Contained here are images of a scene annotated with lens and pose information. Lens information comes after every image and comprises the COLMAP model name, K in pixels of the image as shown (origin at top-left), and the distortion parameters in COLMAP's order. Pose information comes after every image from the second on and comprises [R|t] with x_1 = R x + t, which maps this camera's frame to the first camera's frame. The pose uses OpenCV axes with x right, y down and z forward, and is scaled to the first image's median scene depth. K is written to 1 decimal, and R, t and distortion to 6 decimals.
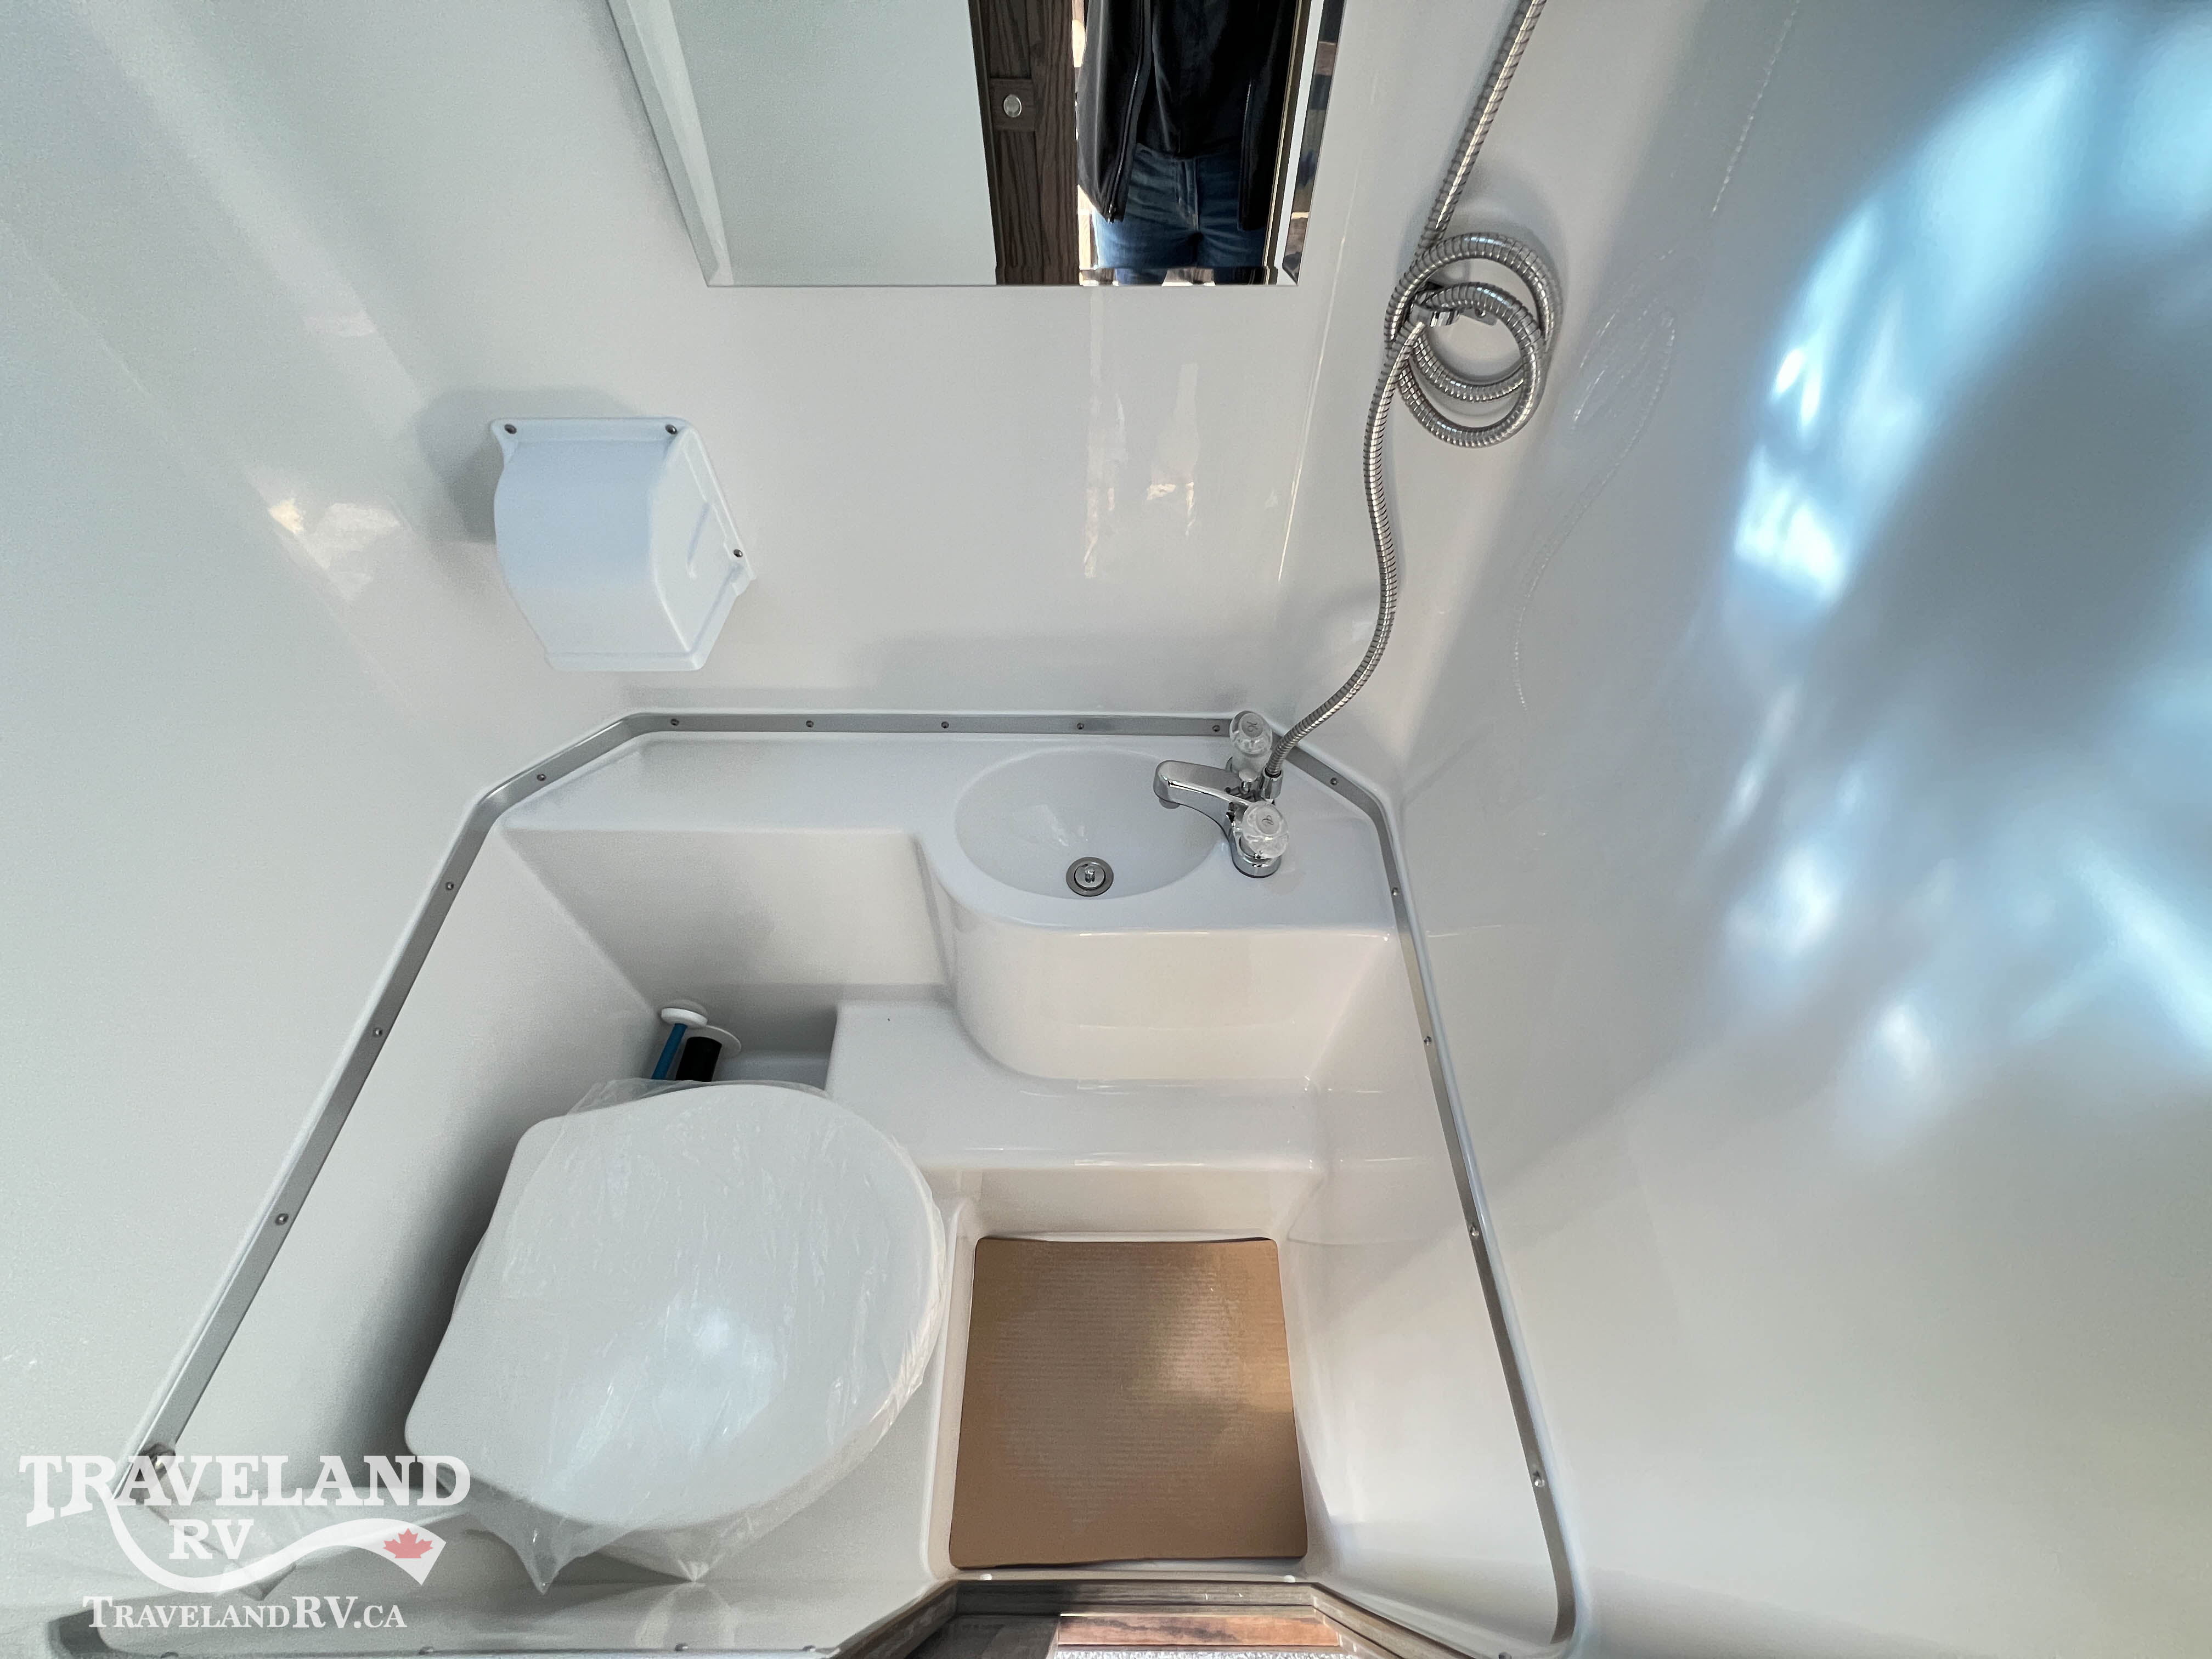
lens RADIAL K [[885.3, 0, 1102.4], [0, 885.3, 813.3], [0, 0, 1]] dist [-0.000129, 0.000304]
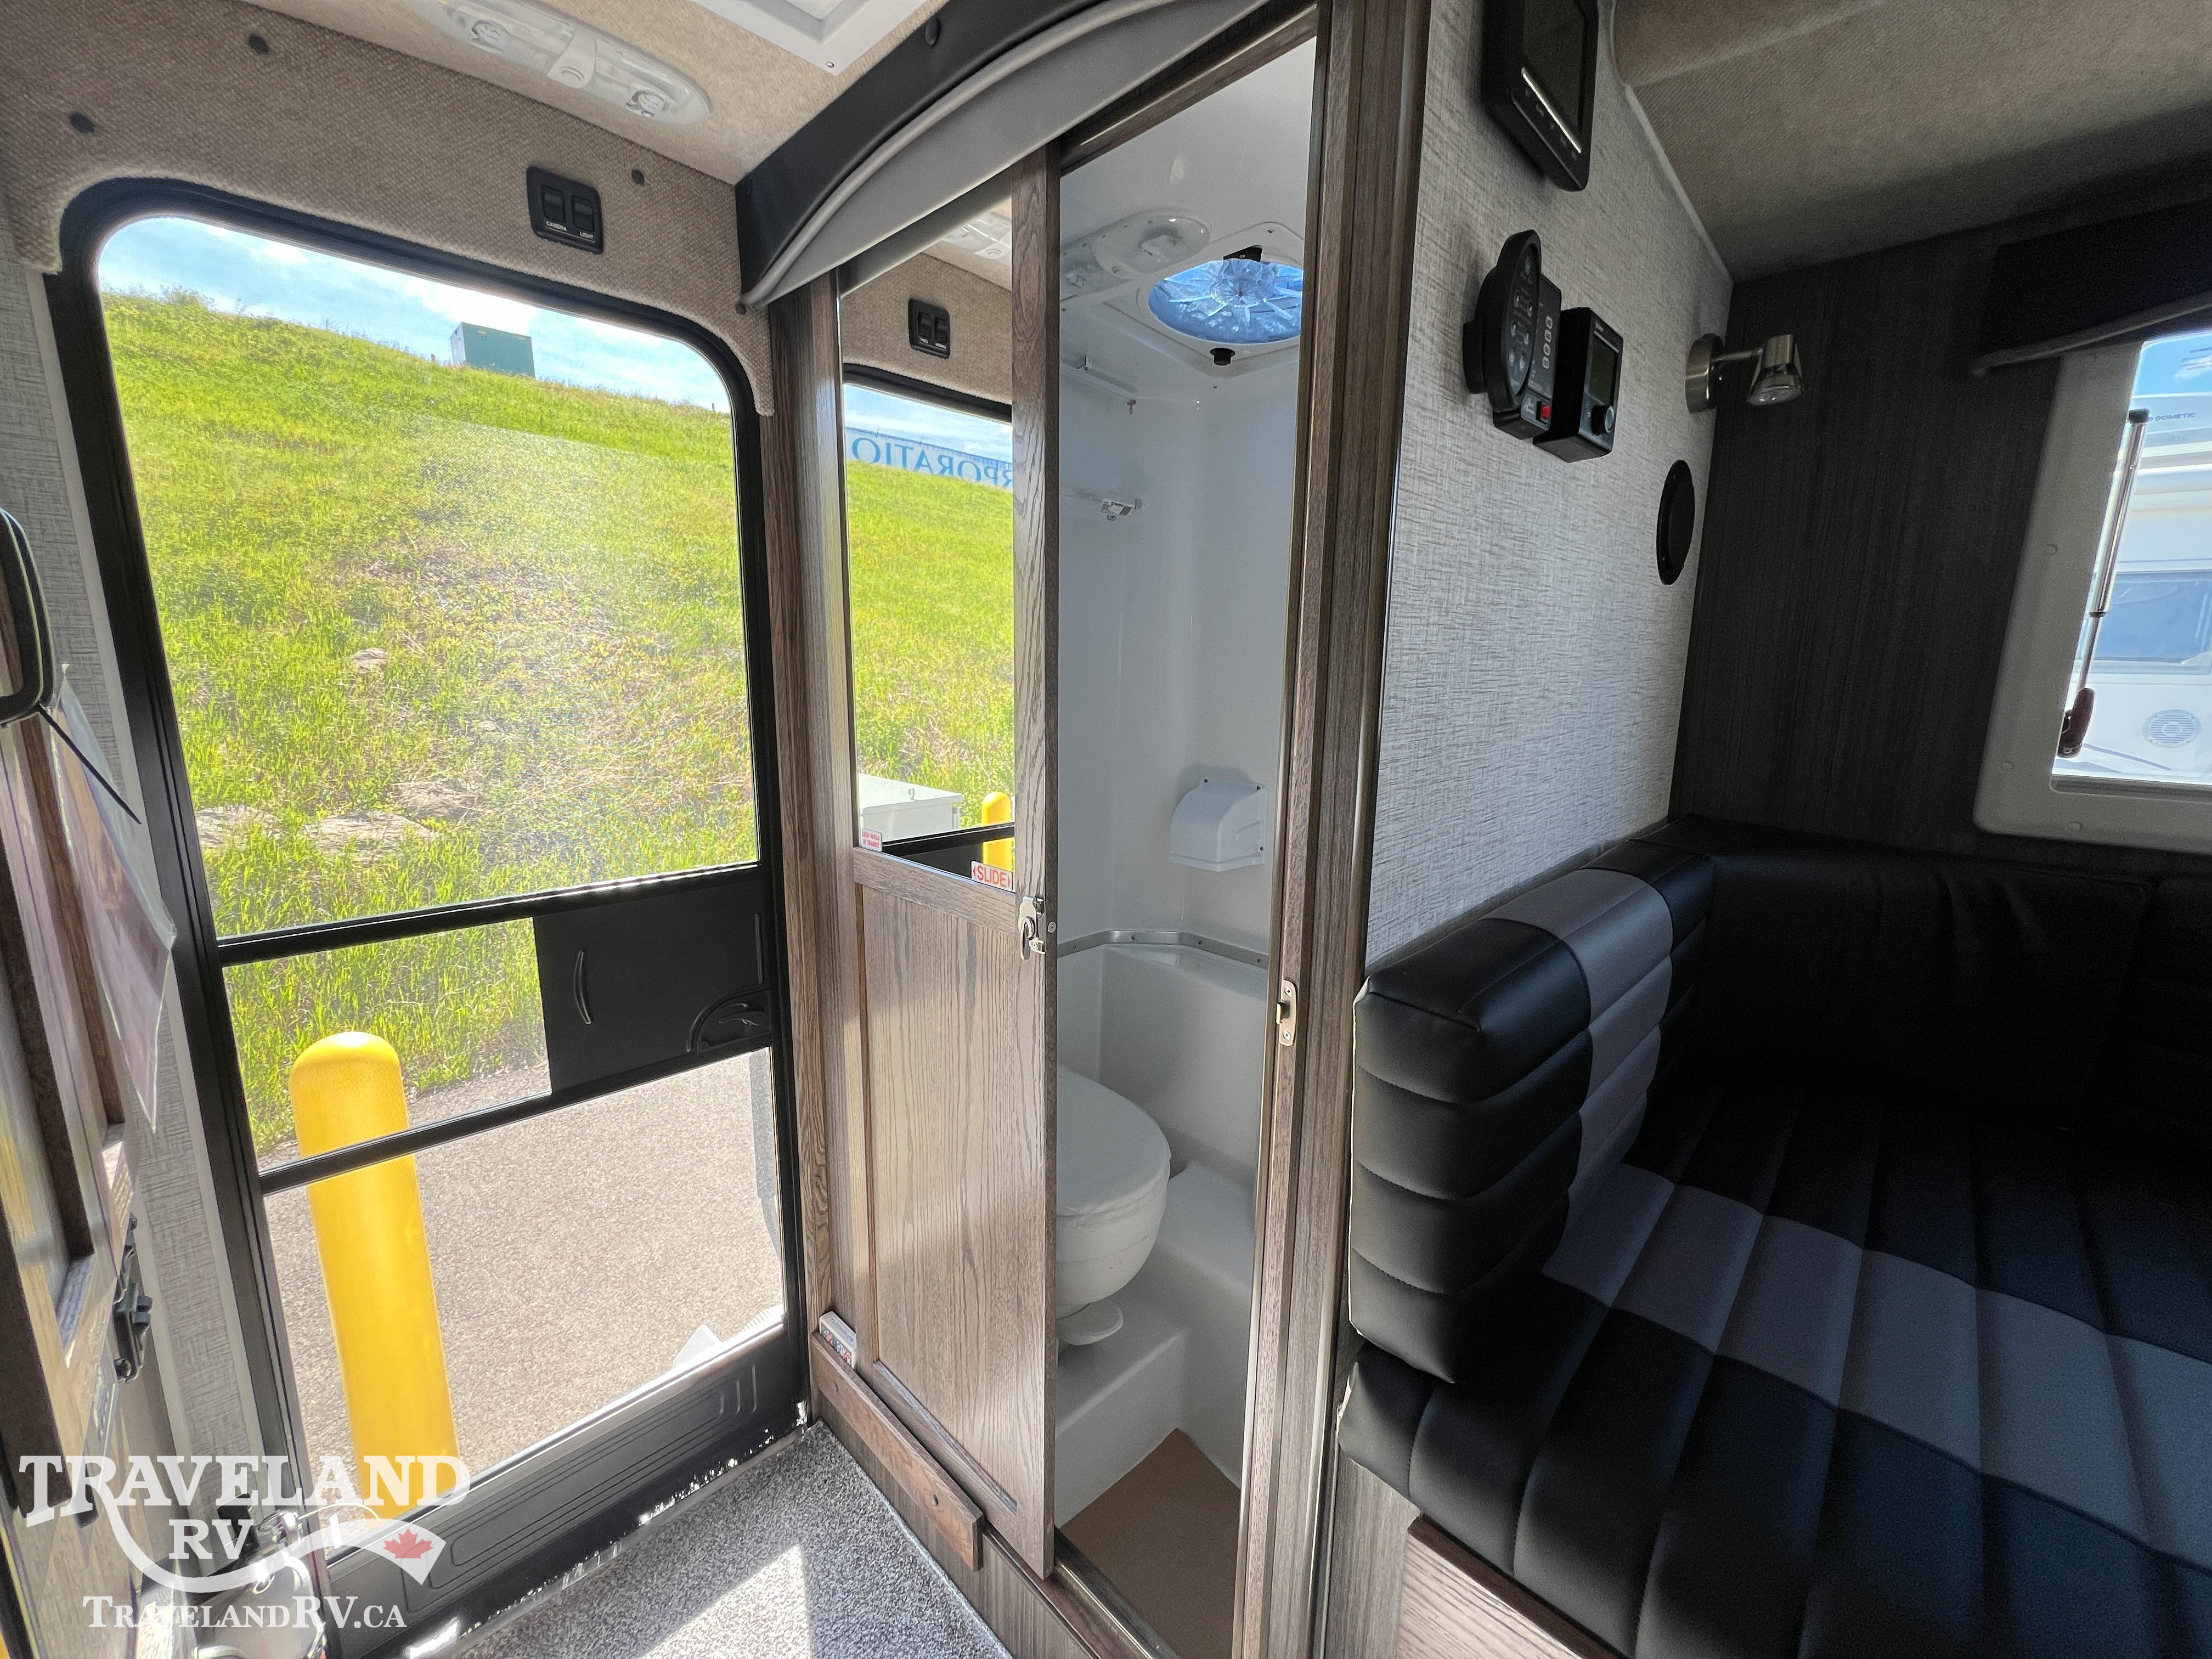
lens RADIAL K [[885.3, 0, 1100.6], [0, 885.3, 827.2], [0, 0, 1]] dist [-0.000129, 0.000304]
pose [[0.709614, 0.143148, -0.689896, 0.744295], [-0.569967, 0.692262, -0.442618, 0.800542], [0.414229, 0.707306, 0.572828, -0.403902]]
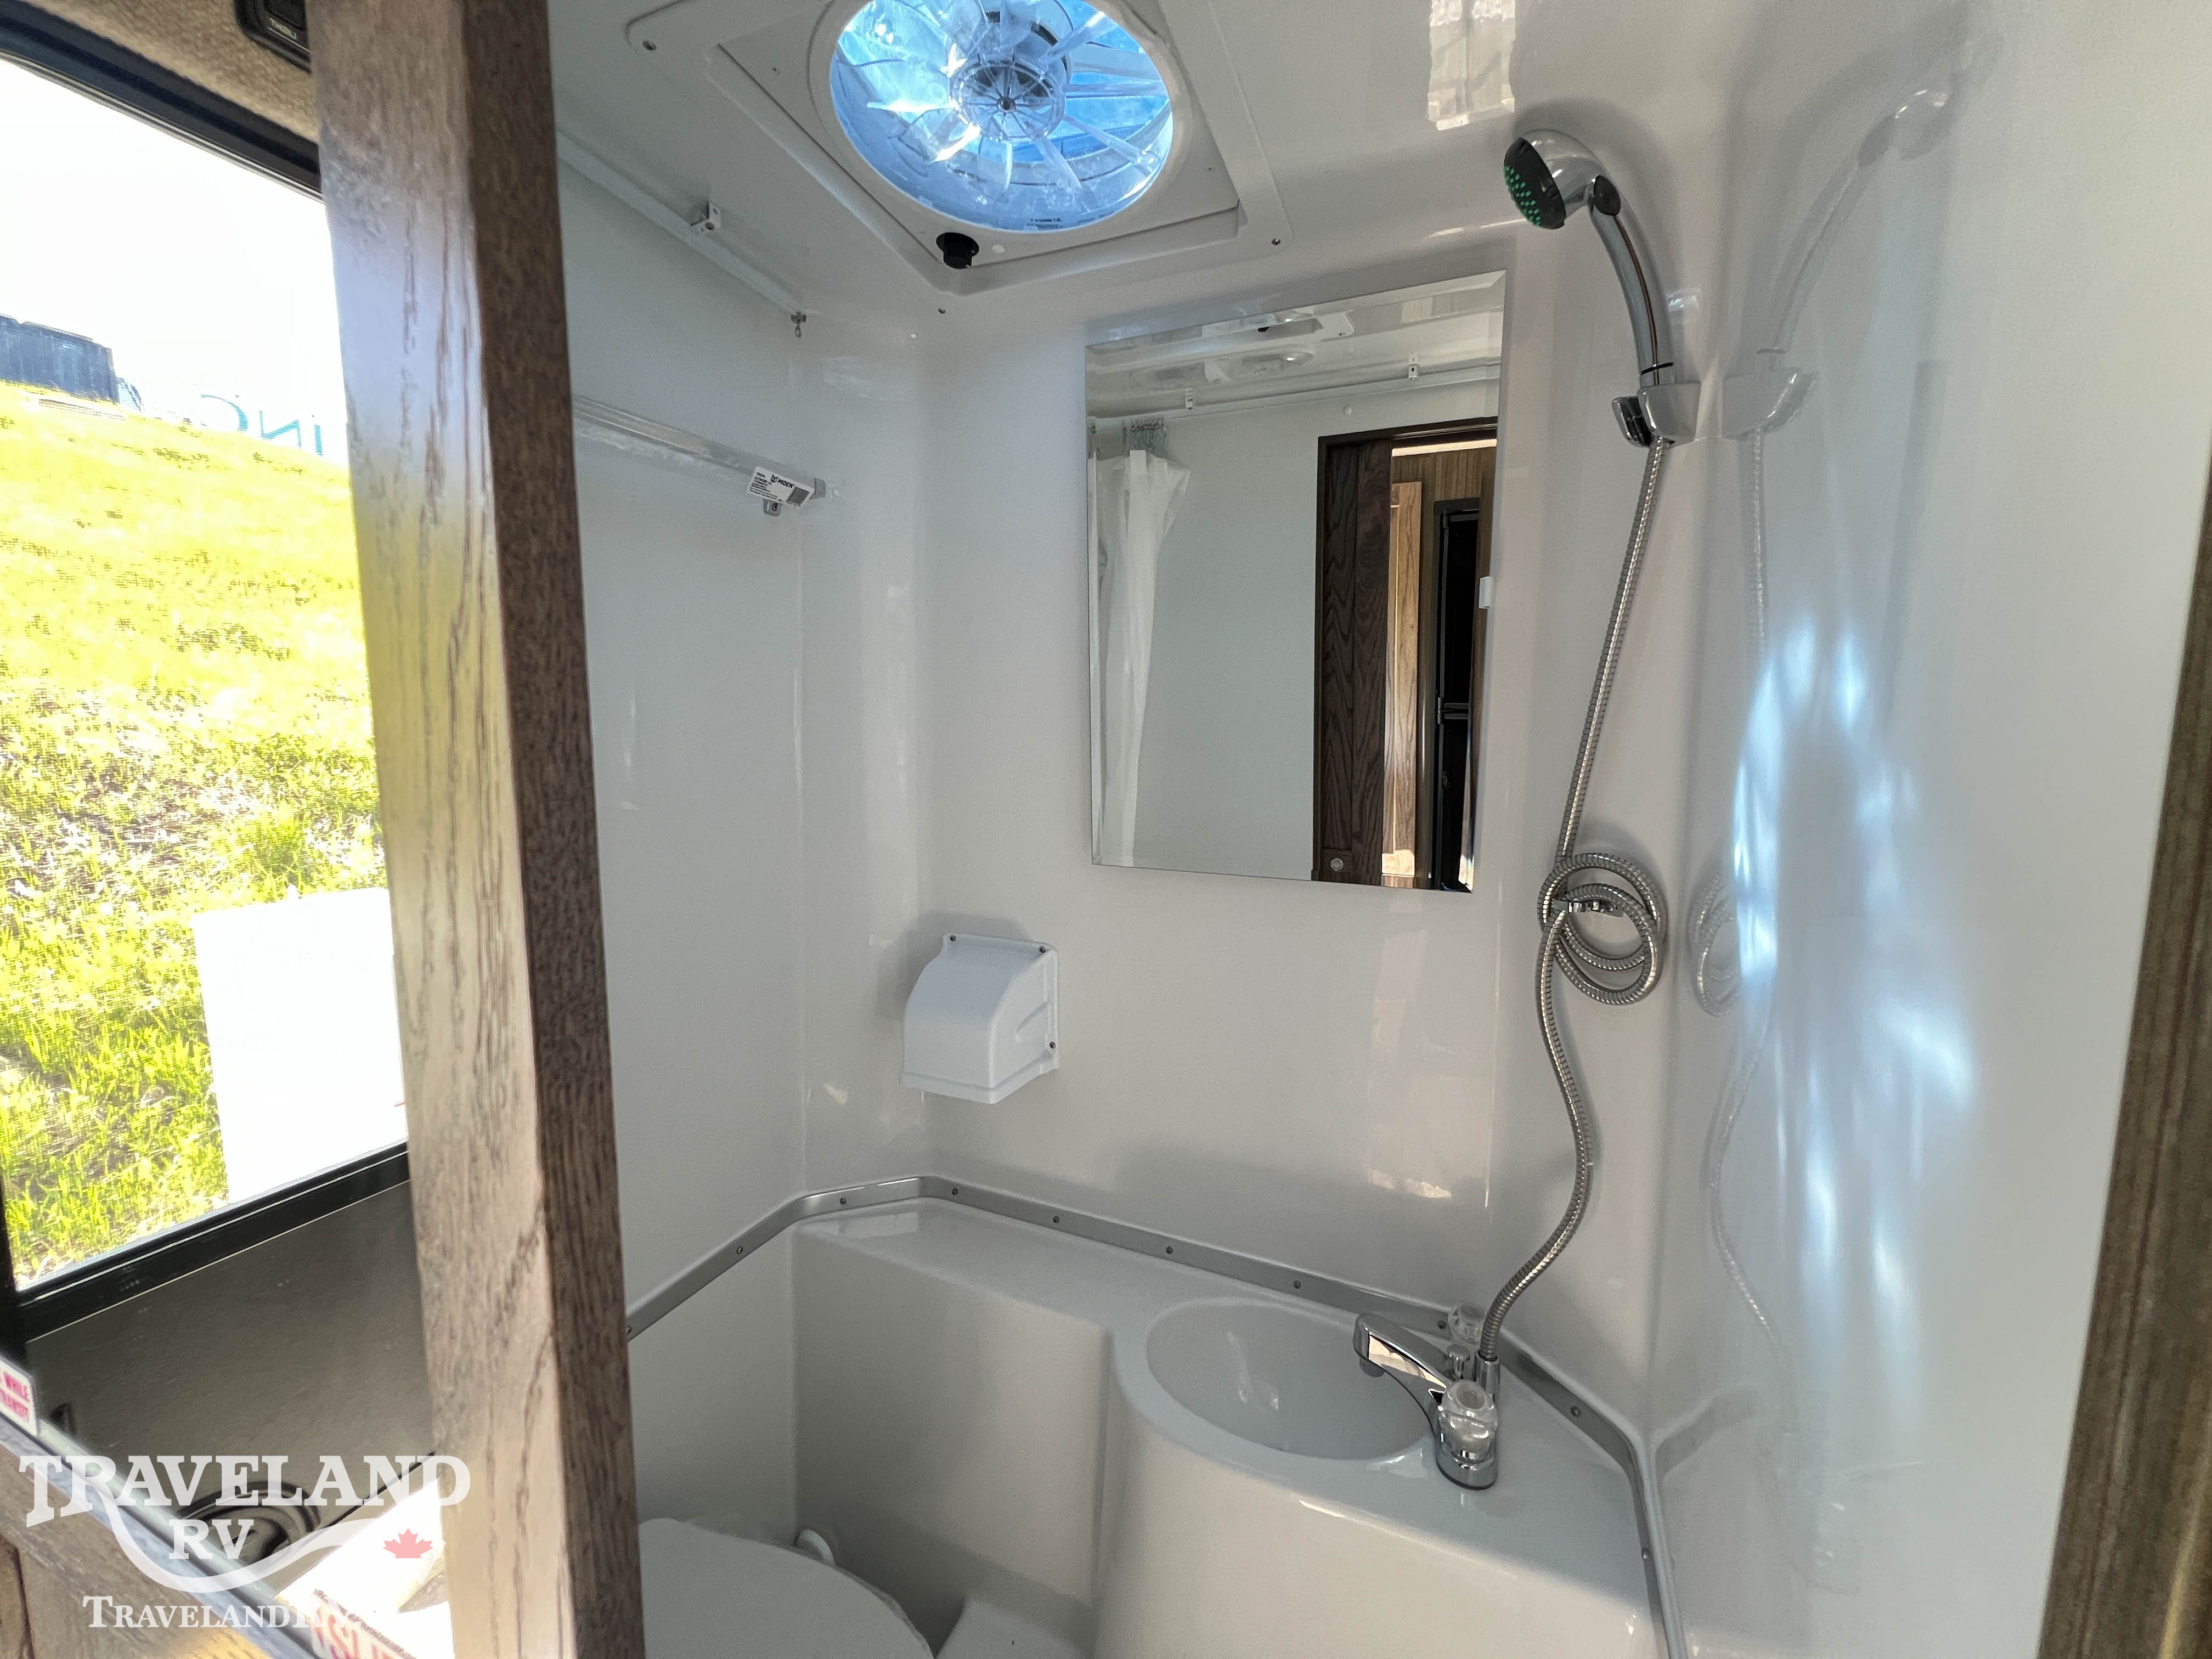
lens RADIAL K [[885.3, 0, 1104.9], [0, 885.3, 826.5], [0, 0, 1]] dist [-0.000129, 0.000304]
pose [[0.918112, 0.058897, -0.391920, 0.162308], [-0.322896, 0.684558, -0.653543, 0.318486], [0.229800, 0.726575, 0.647518, -0.091614]]
